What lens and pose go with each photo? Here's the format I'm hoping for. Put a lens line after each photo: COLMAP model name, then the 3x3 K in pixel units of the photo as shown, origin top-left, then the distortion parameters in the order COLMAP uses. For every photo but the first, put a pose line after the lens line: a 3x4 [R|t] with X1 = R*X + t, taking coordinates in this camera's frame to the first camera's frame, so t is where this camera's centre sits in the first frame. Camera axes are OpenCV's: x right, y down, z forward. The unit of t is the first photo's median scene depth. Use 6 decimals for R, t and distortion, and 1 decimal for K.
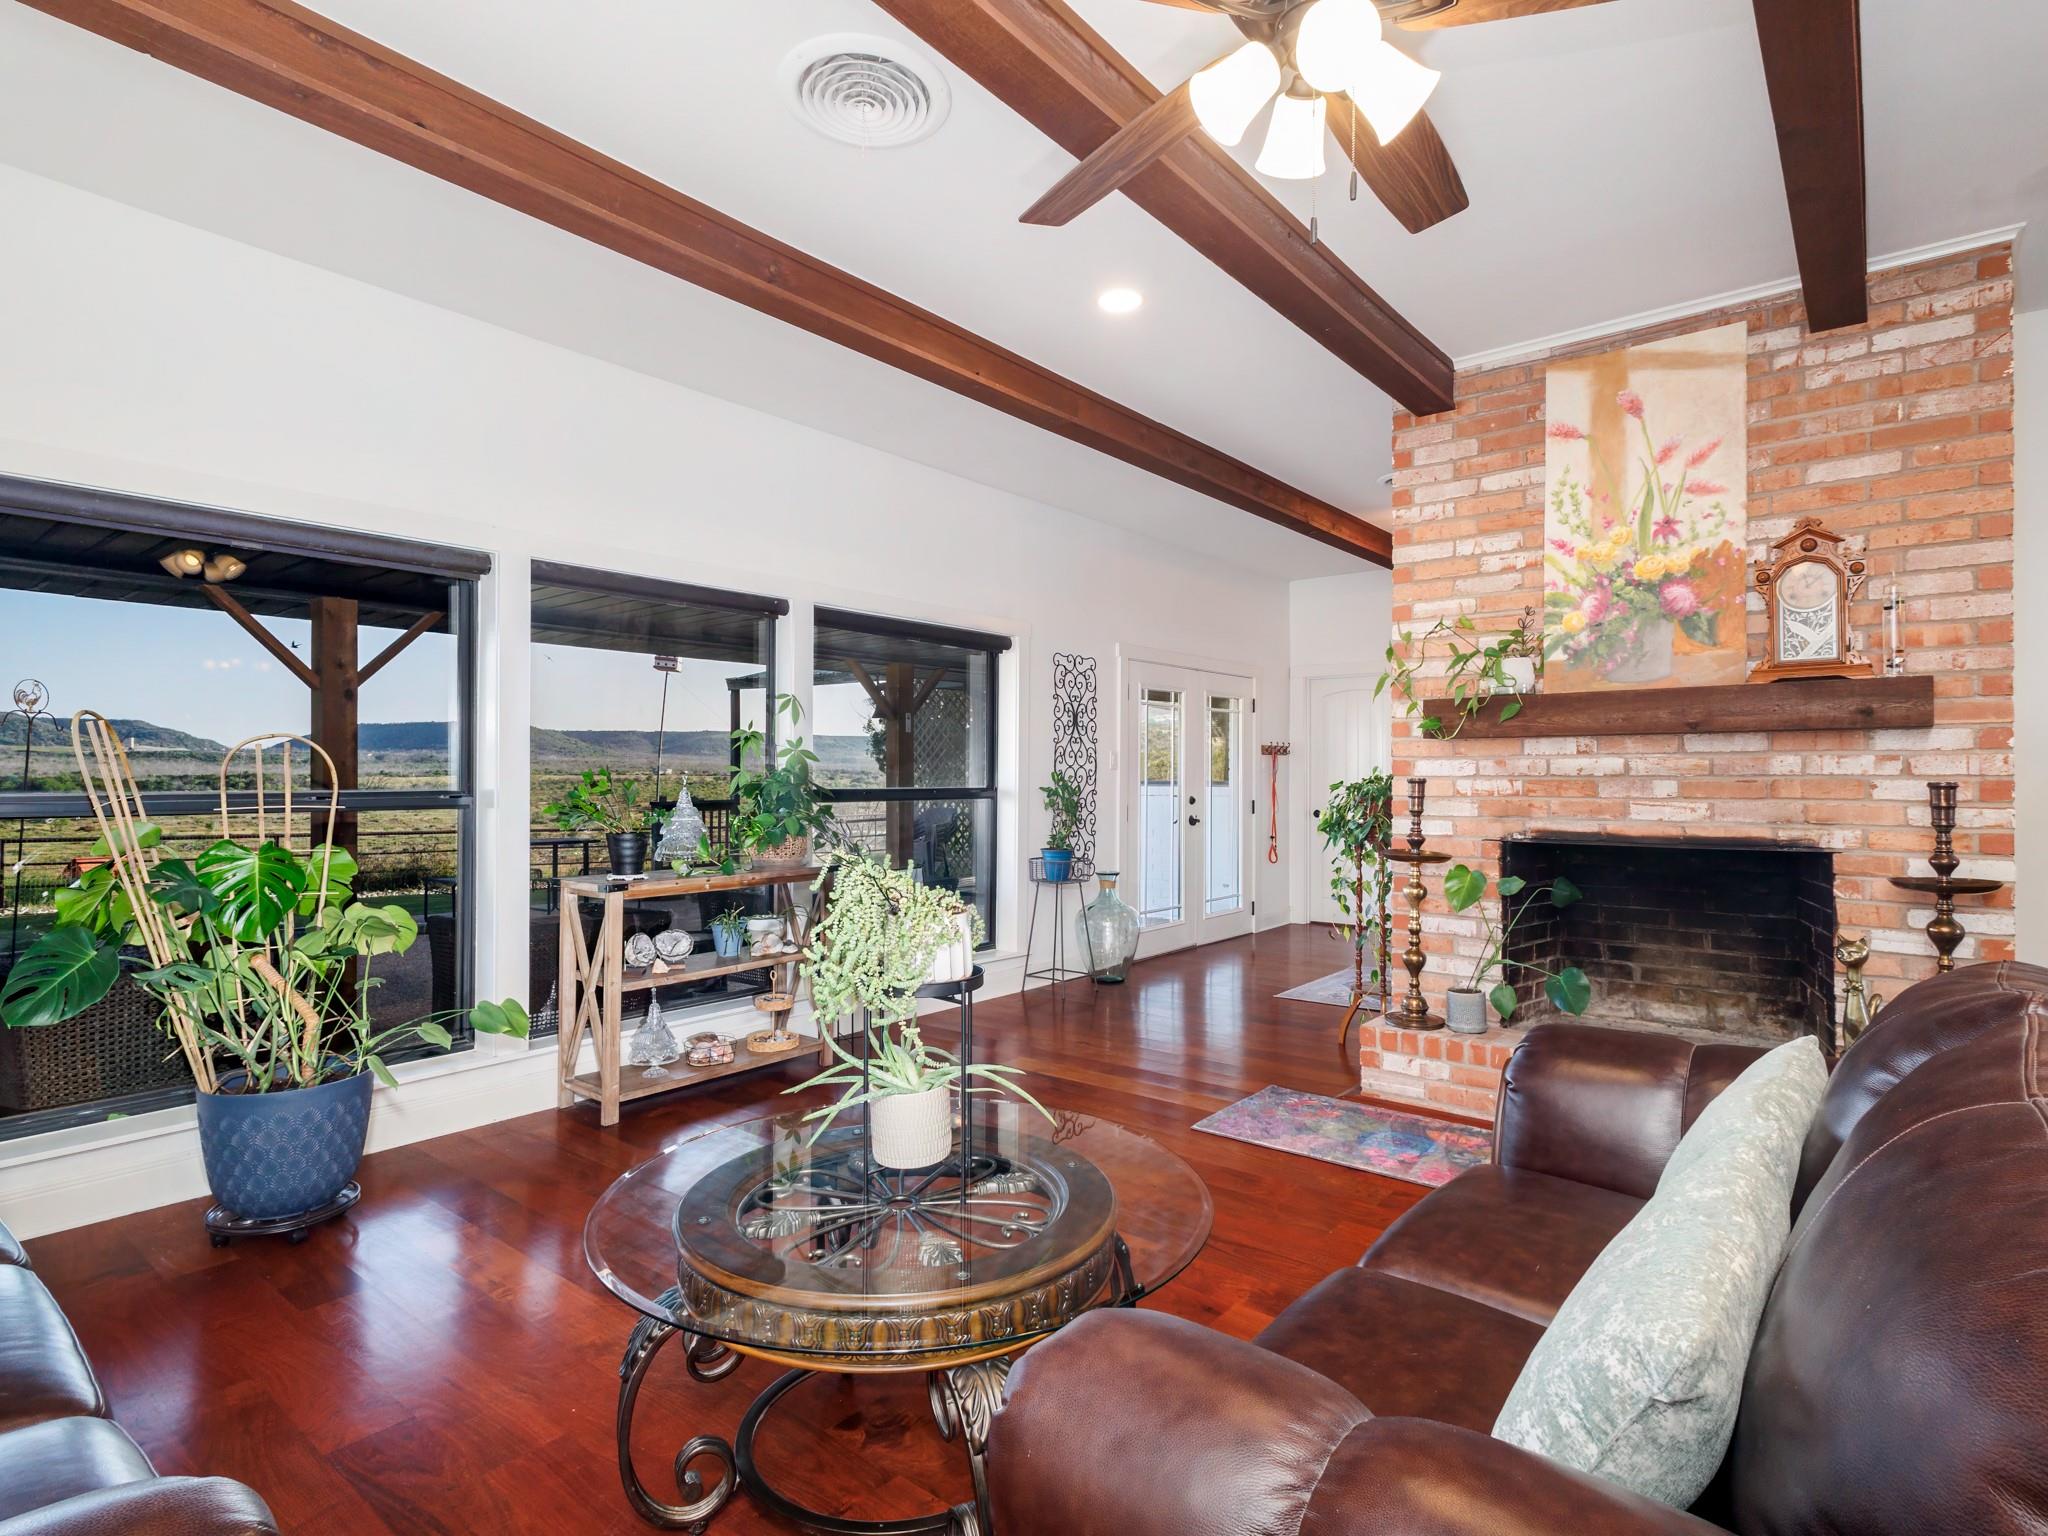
lens RADIAL K [[1069.5, 0, 1035.1], [0, 1069.5, 771.7], [0, 0, 1]] dist [0.006091, -0.000644]
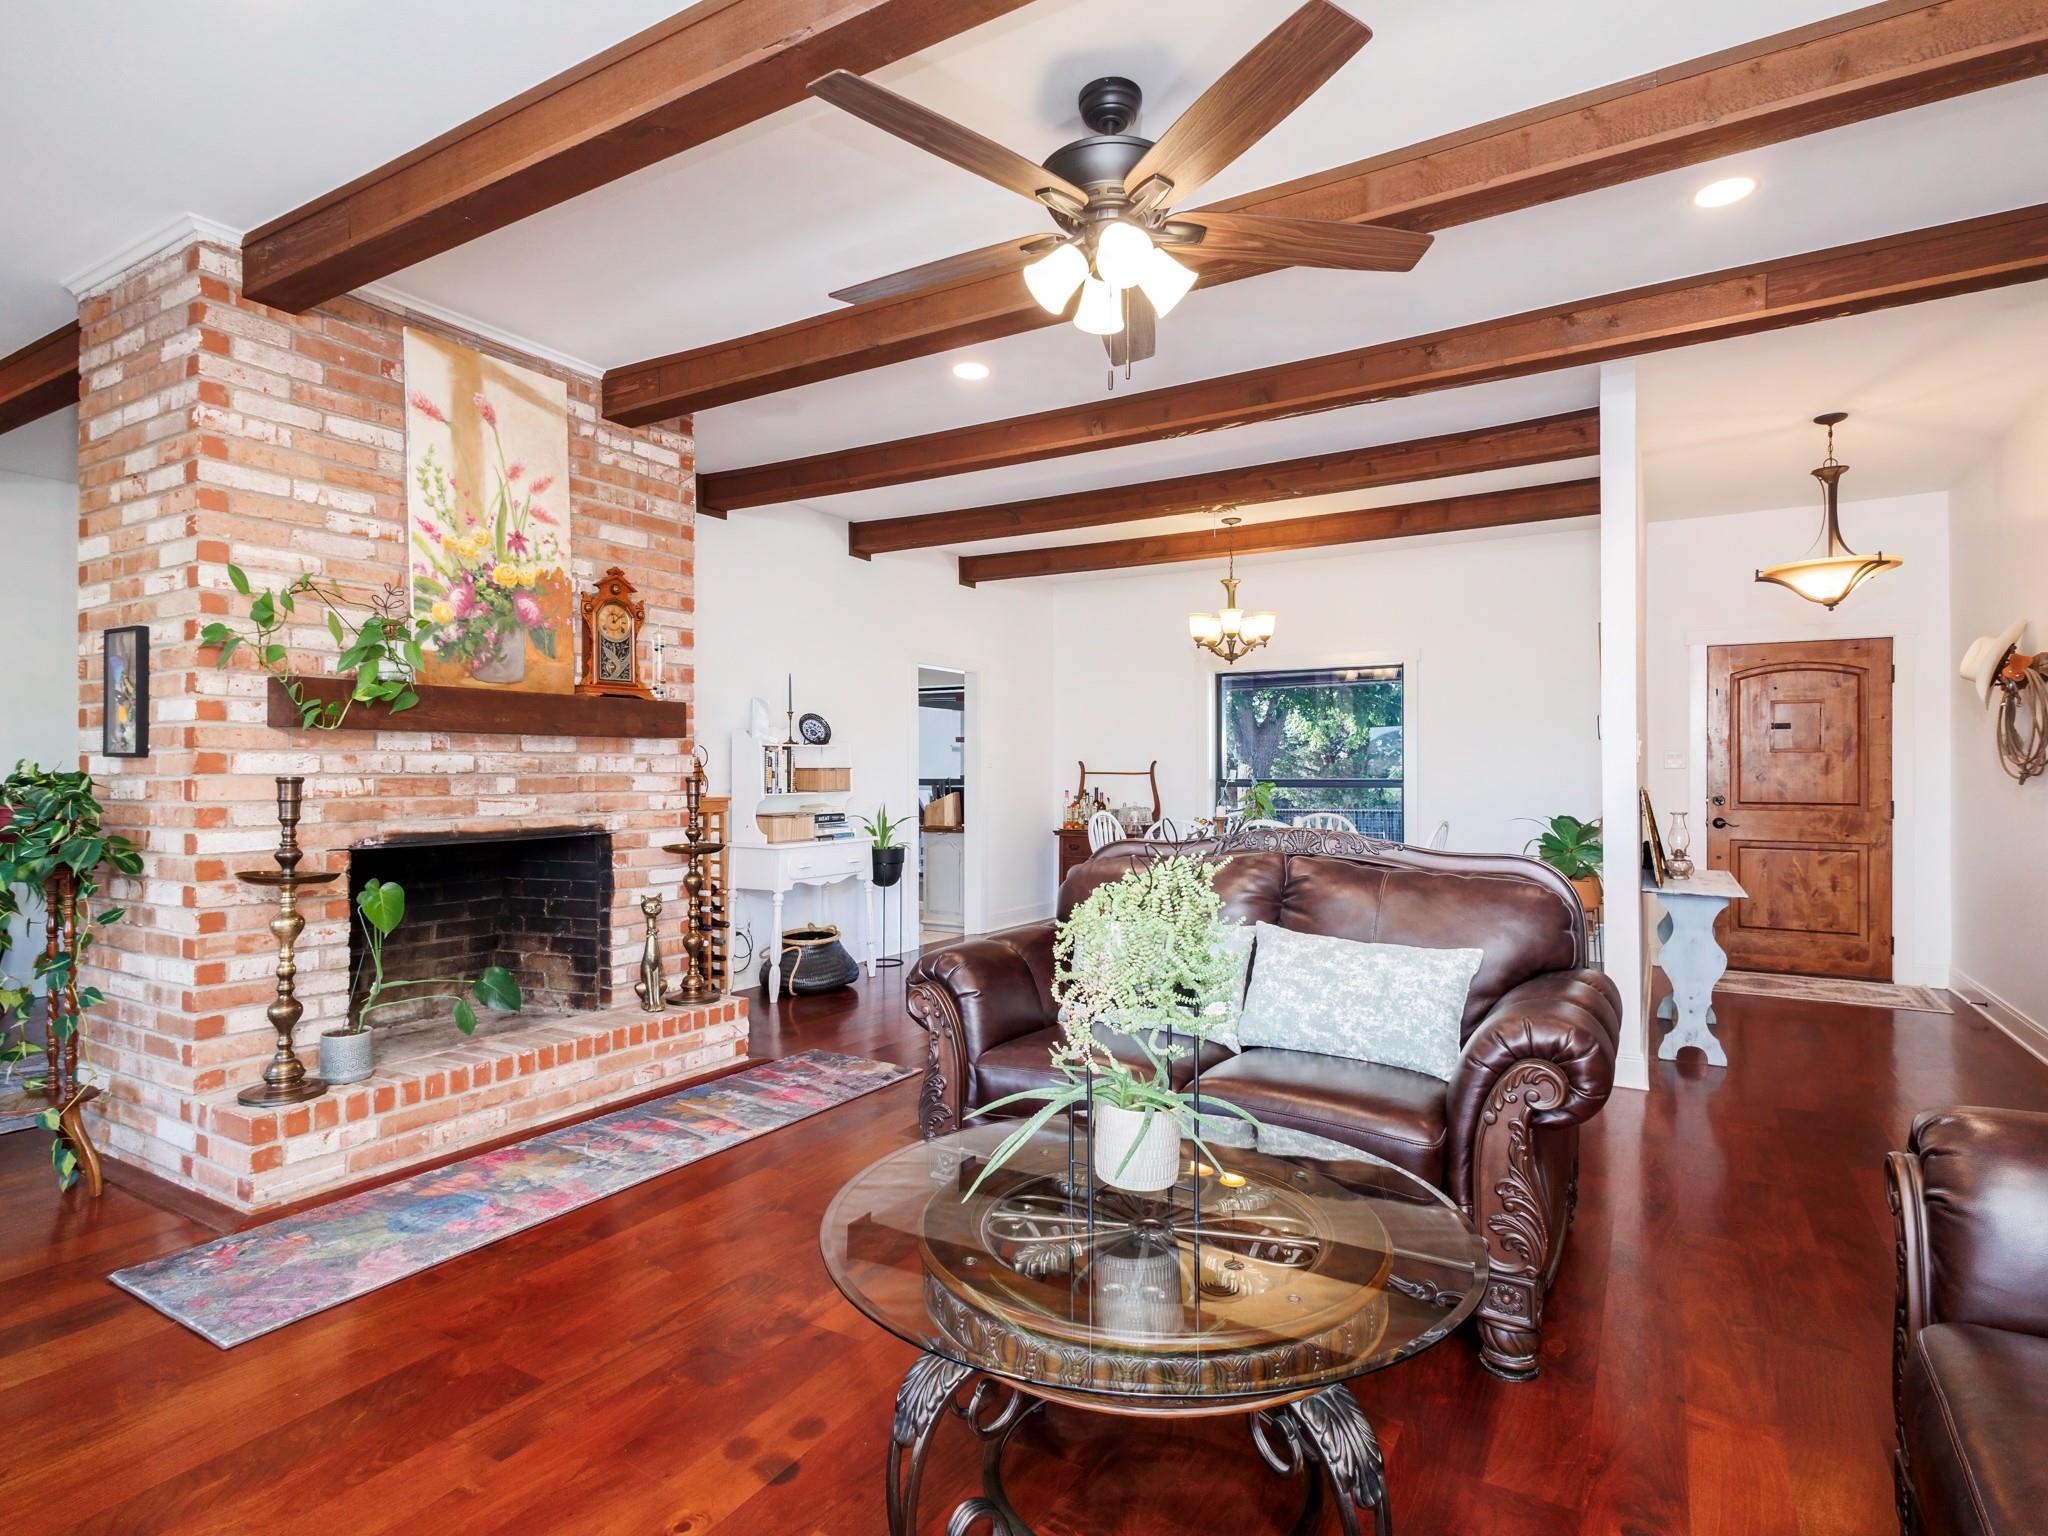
lens RADIAL K [[1069.5, 0, 1022.1], [0, 1069.5, 772.4], [0, 0, 1]] dist [0.006091, -0.000644]
pose [[-0.152844, 0.000207, 0.988250, -0.525437], [-0.001114, 0.999999, -0.000382, 0.002938], [-0.988250, -0.001159, -0.152843, 0.639072]]
